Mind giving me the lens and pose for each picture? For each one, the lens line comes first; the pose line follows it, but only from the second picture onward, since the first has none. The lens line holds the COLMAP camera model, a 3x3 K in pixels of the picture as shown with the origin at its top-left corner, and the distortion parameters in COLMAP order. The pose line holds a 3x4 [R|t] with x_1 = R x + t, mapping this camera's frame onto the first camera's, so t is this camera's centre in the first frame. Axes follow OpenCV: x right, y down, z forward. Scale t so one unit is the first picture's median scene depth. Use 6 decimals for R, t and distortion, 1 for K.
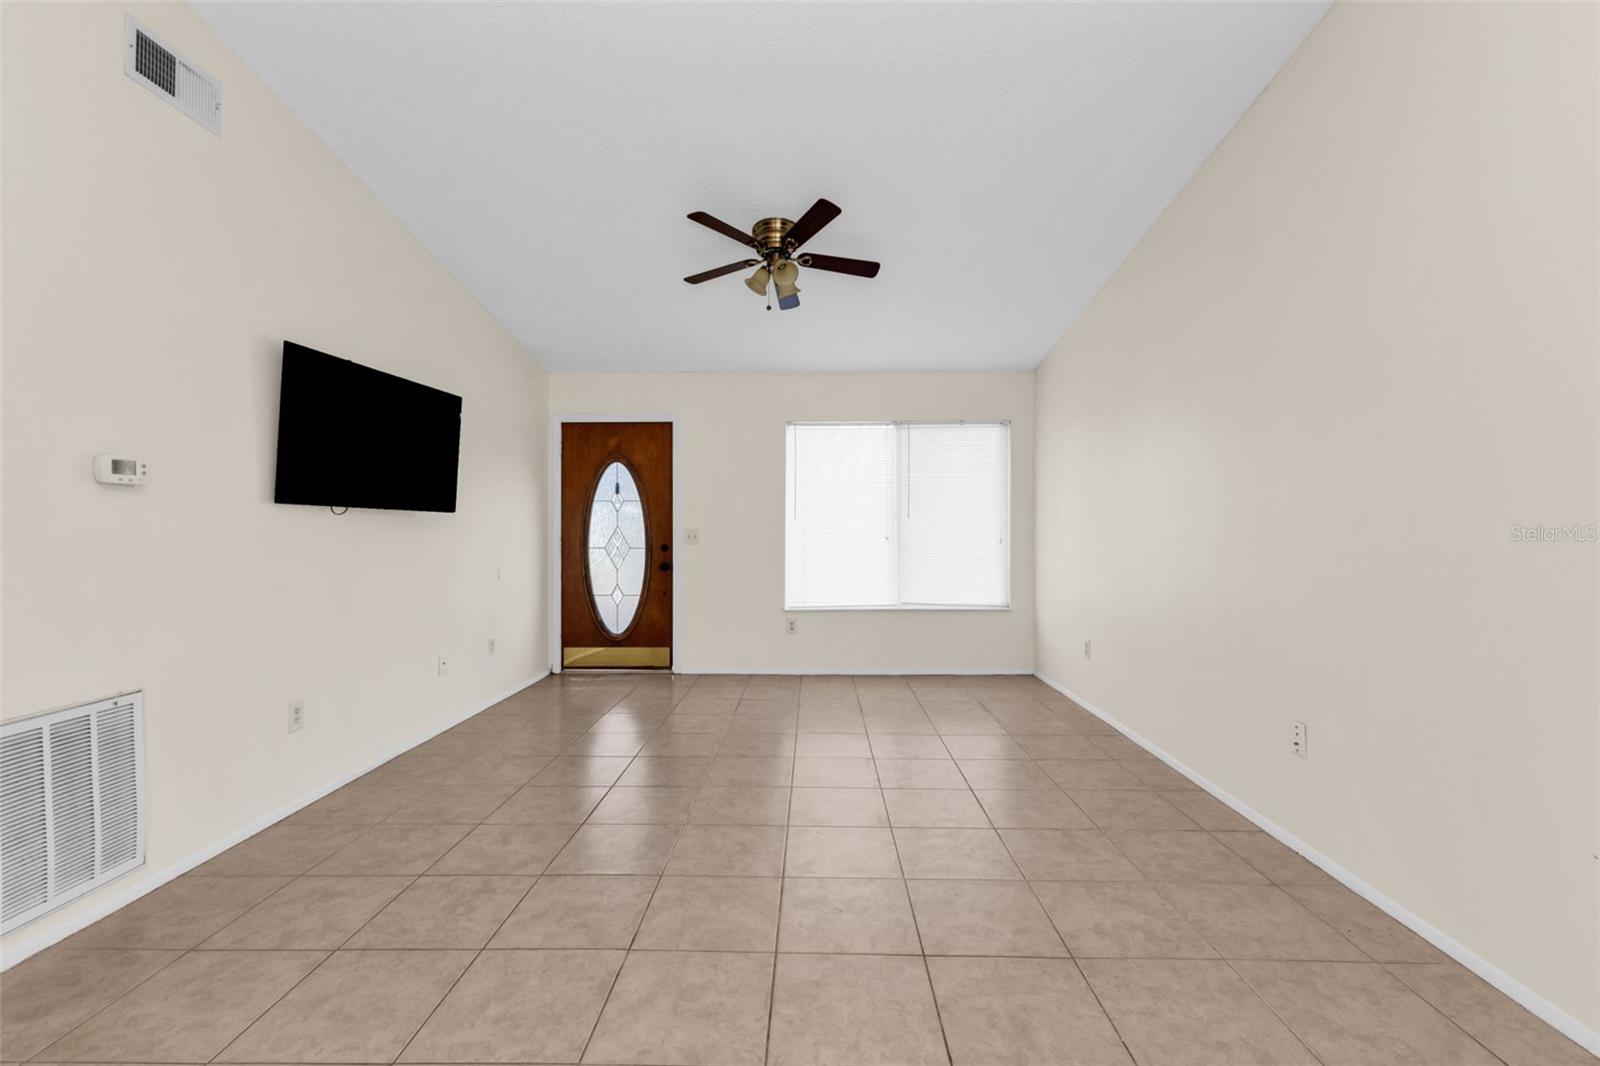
lens RADIAL K [[698.0, 0, 796.1], [0, 698.0, 527.7], [0, 0, 1]] dist [0.014871, -0.002238]
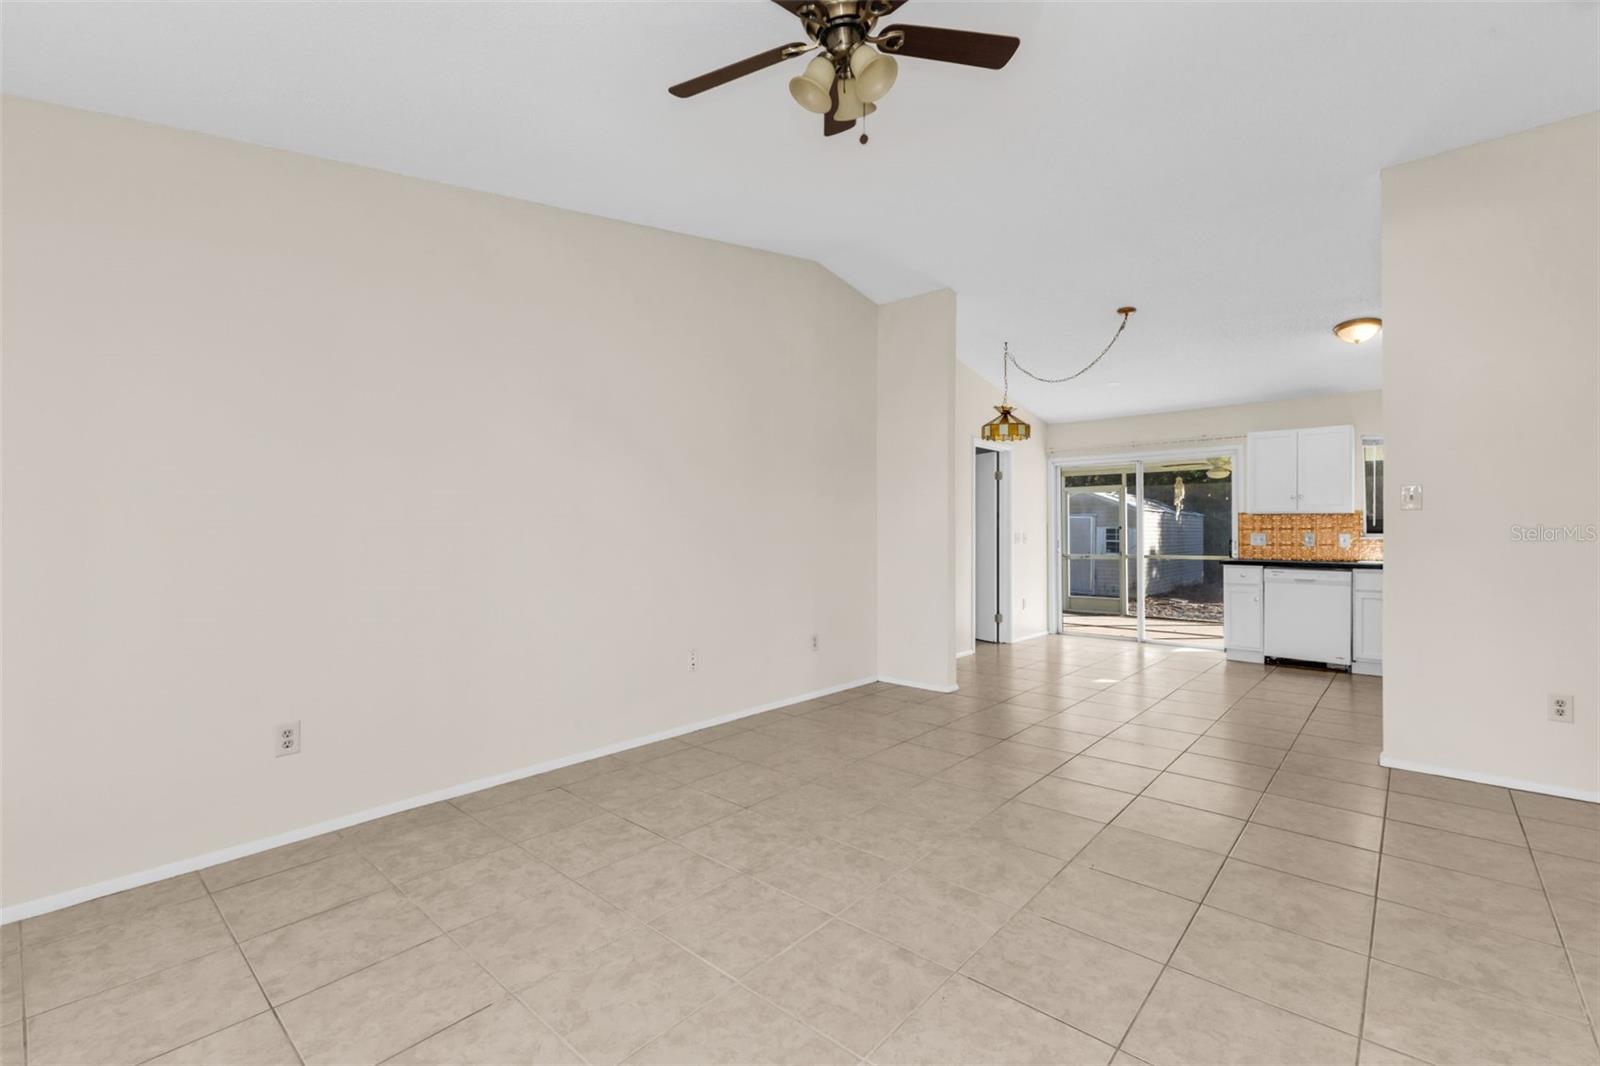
lens RADIAL K [[698.0, 0, 808.0], [0, 698.0, 530.6], [0, 0, 1]] dist [0.014871, -0.002238]
pose [[-0.773363, 0.002551, 0.633958, -0.356615], [0.000477, 0.999994, -0.003443, 0.003426], [-0.633963, -0.002361, -0.773360, 1.446552]]
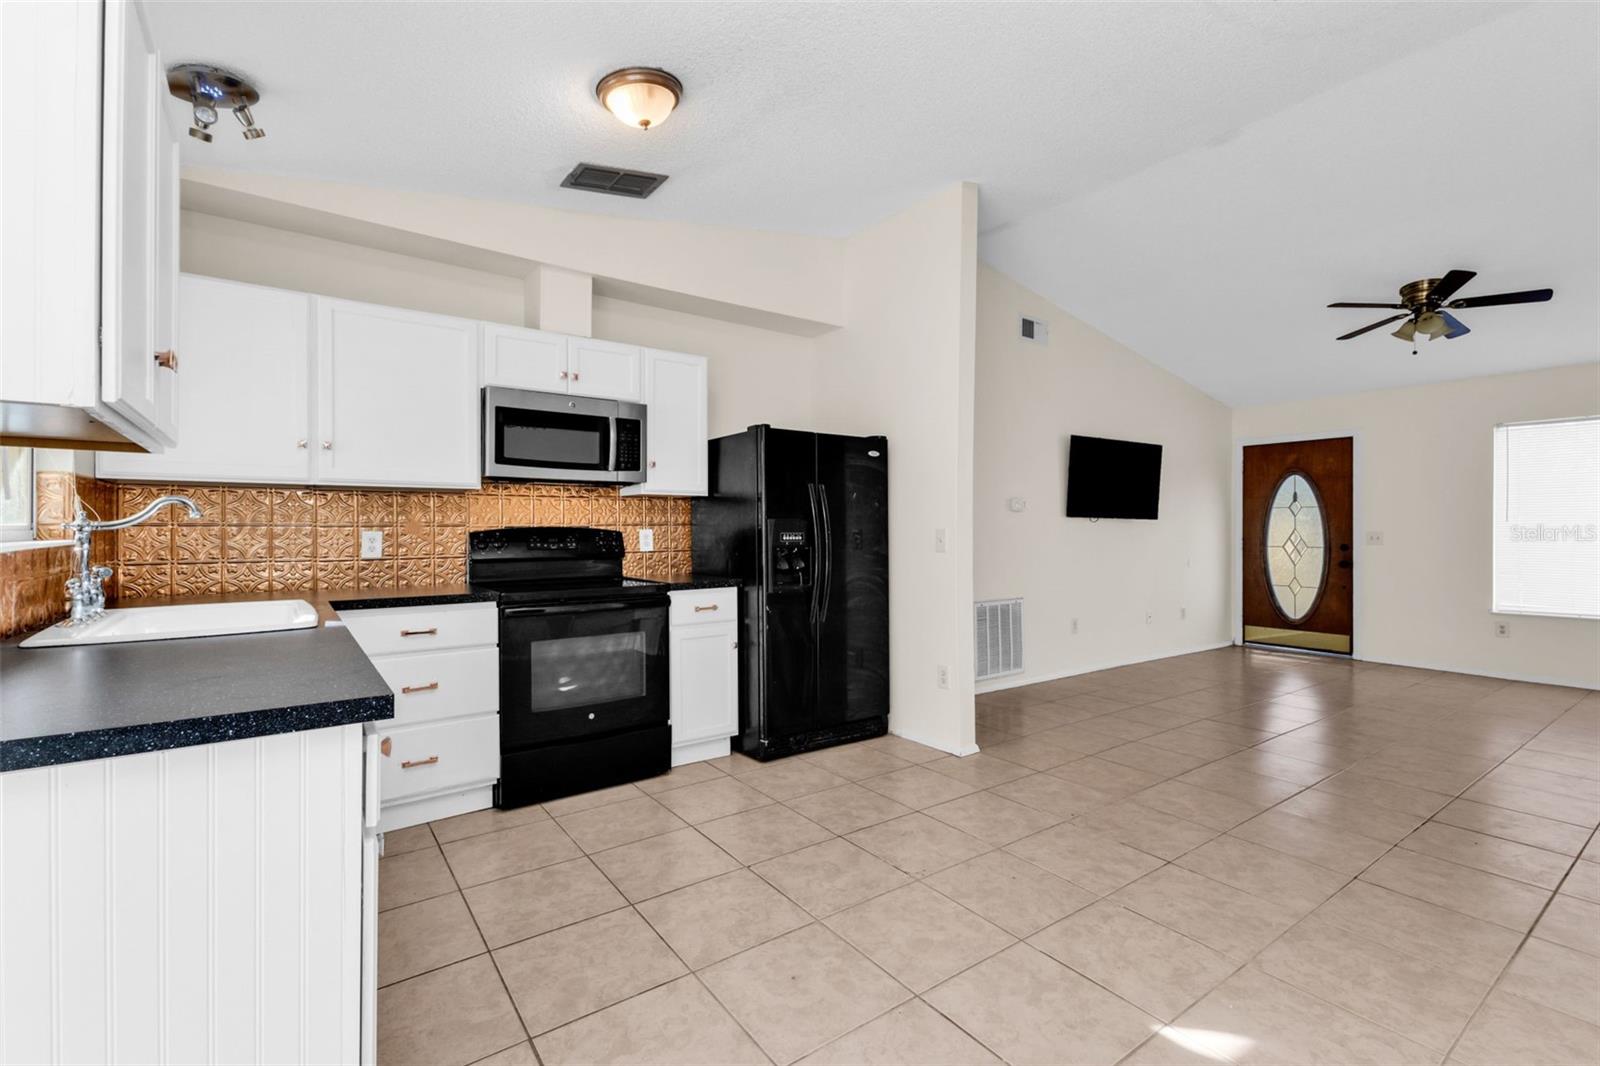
lens RADIAL K [[698.0, 0, 805.4], [0, 698.0, 527.8], [0, 0, 1]] dist [0.014871, -0.002238]
pose [[0.604969, 0.000380, -0.796249, 0.300589], [-0.003271, 0.999993, -0.002008, 0.002373], [0.796242, 0.003819, 0.604966, -0.608469]]
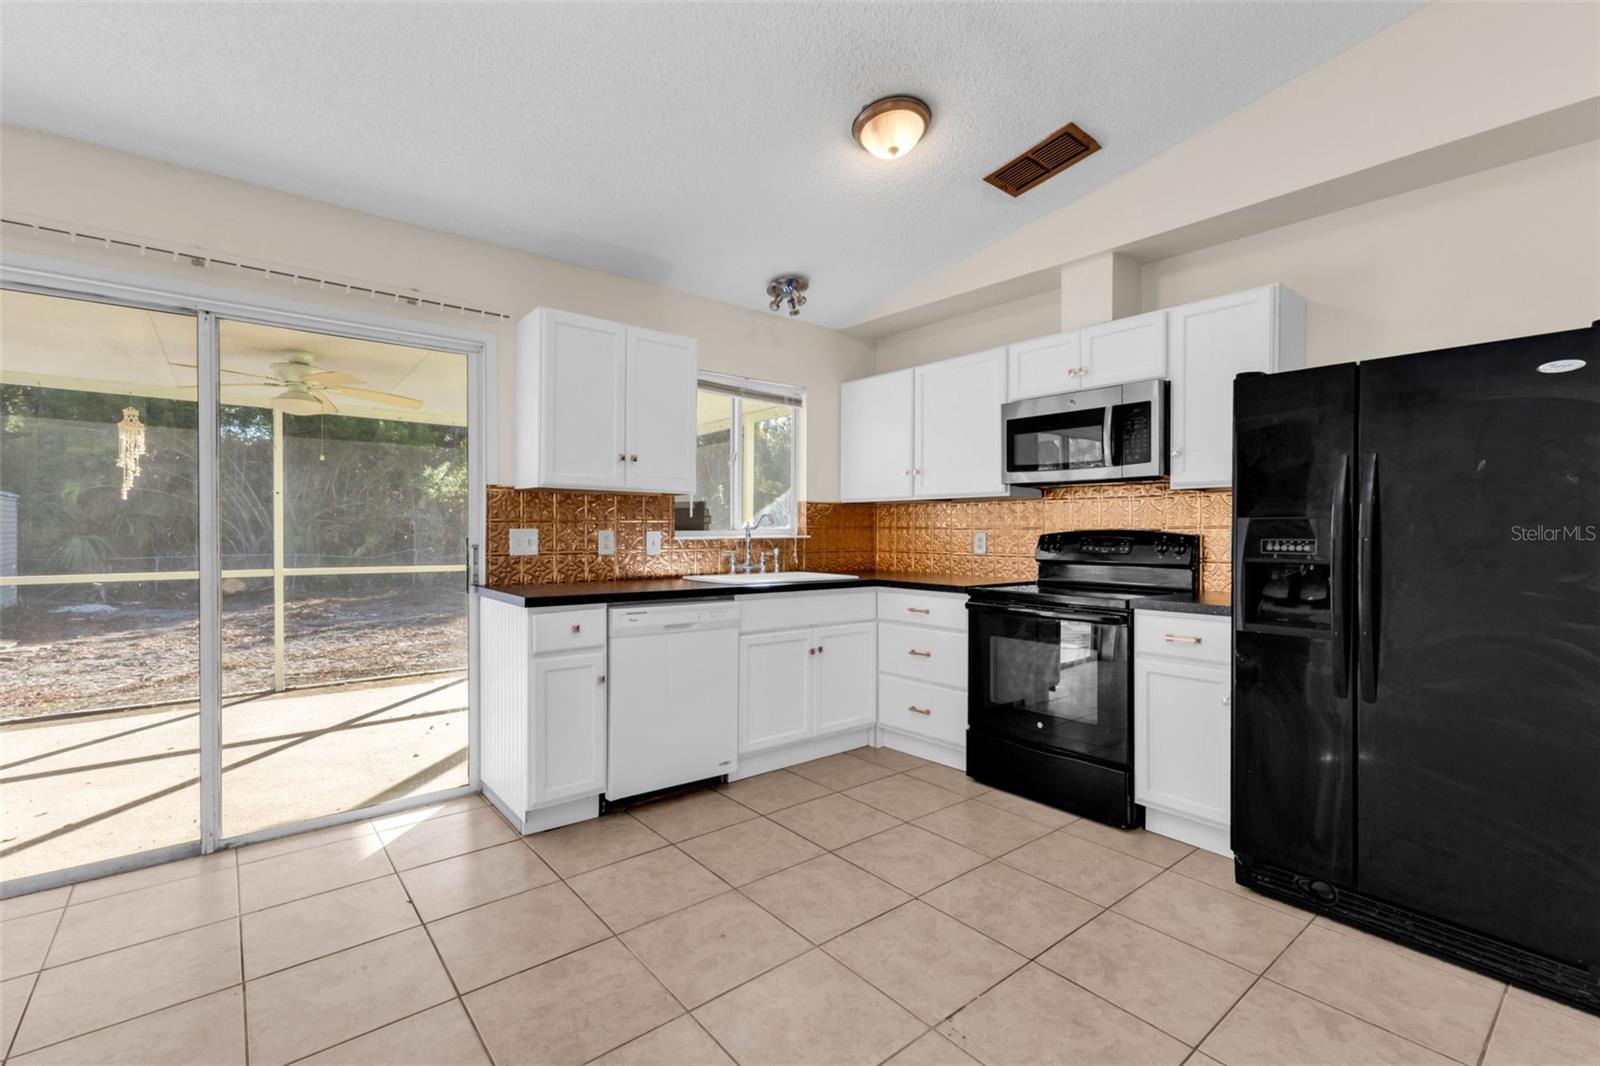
lens RADIAL K [[698.0, 0, 805.6], [0, 698.0, 531.6], [0, 0, 1]] dist [0.014871, -0.002238]
pose [[-0.751653, -0.000434, -0.659559, 0.213912], [-0.005487, 0.999969, 0.005595, -0.000288], [0.659536, 0.007825, -0.751632, 0.148621]]
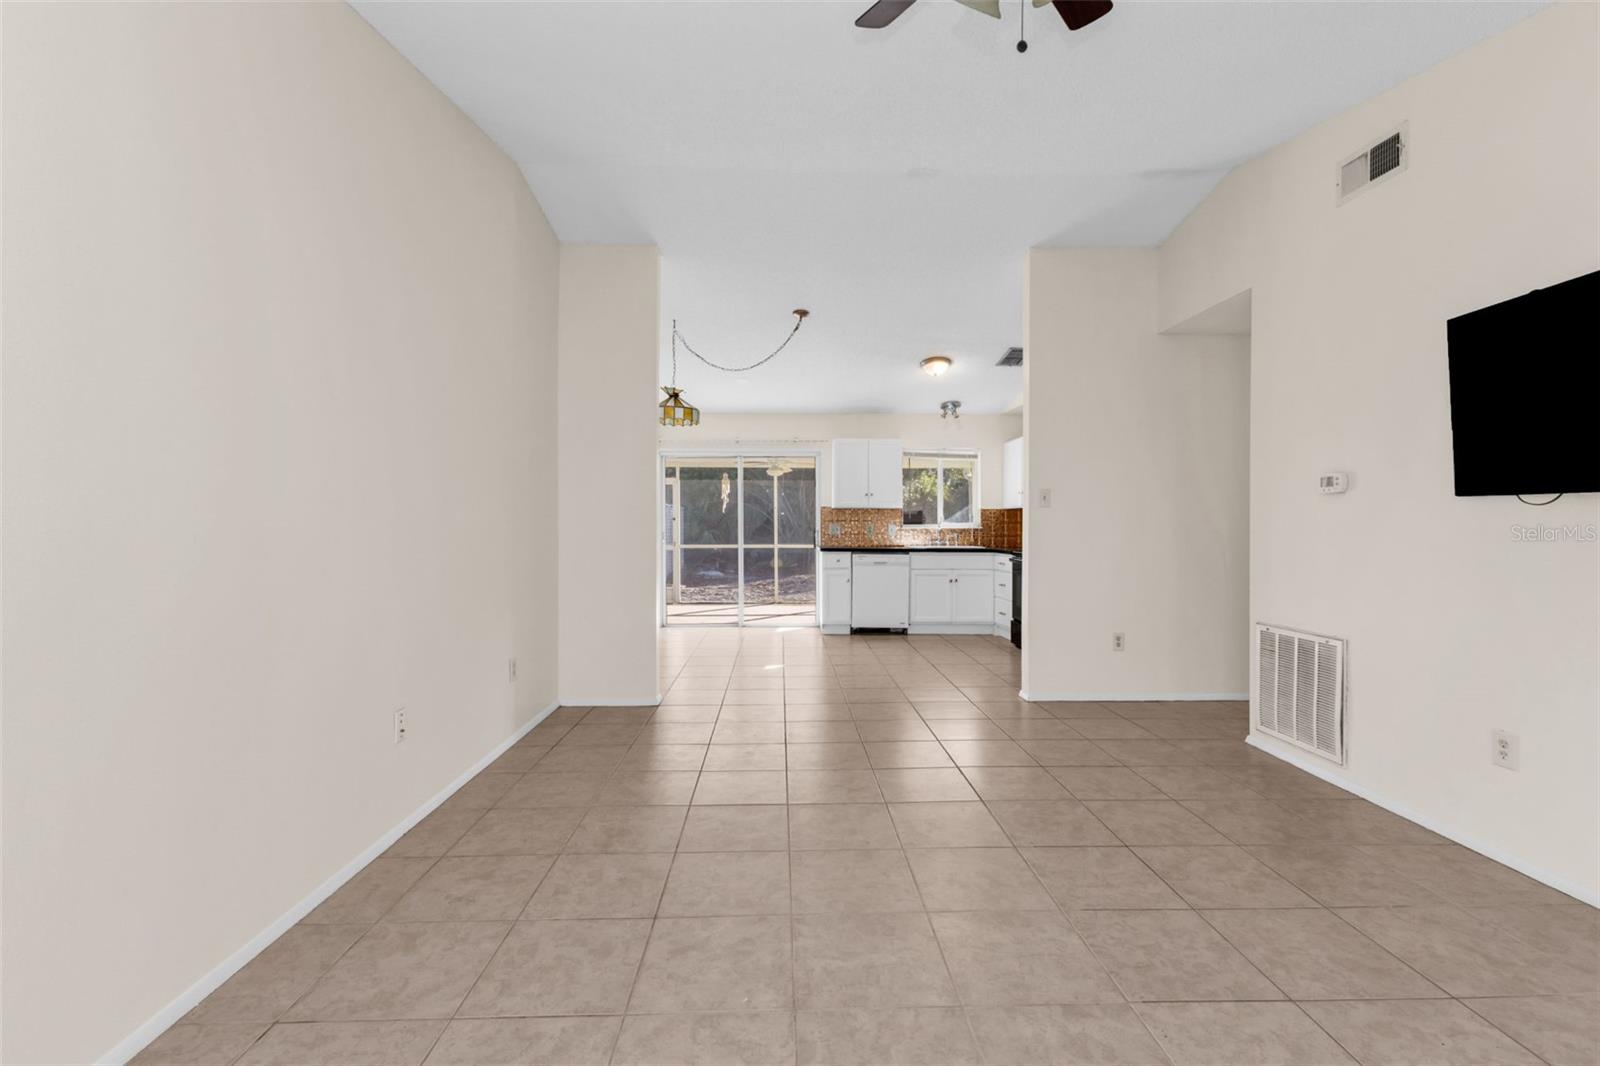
lens RADIAL K [[698.0, 0, 807.5], [0, 698.0, 532.4], [0, 0, 1]] dist [0.014871, -0.002238]
pose [[-0.997844, -0.000384, -0.065637, 0.129585], [-0.001193, 0.999924, 0.012285, 0.002575], [0.065627, 0.012337, -0.997768, 1.434505]]
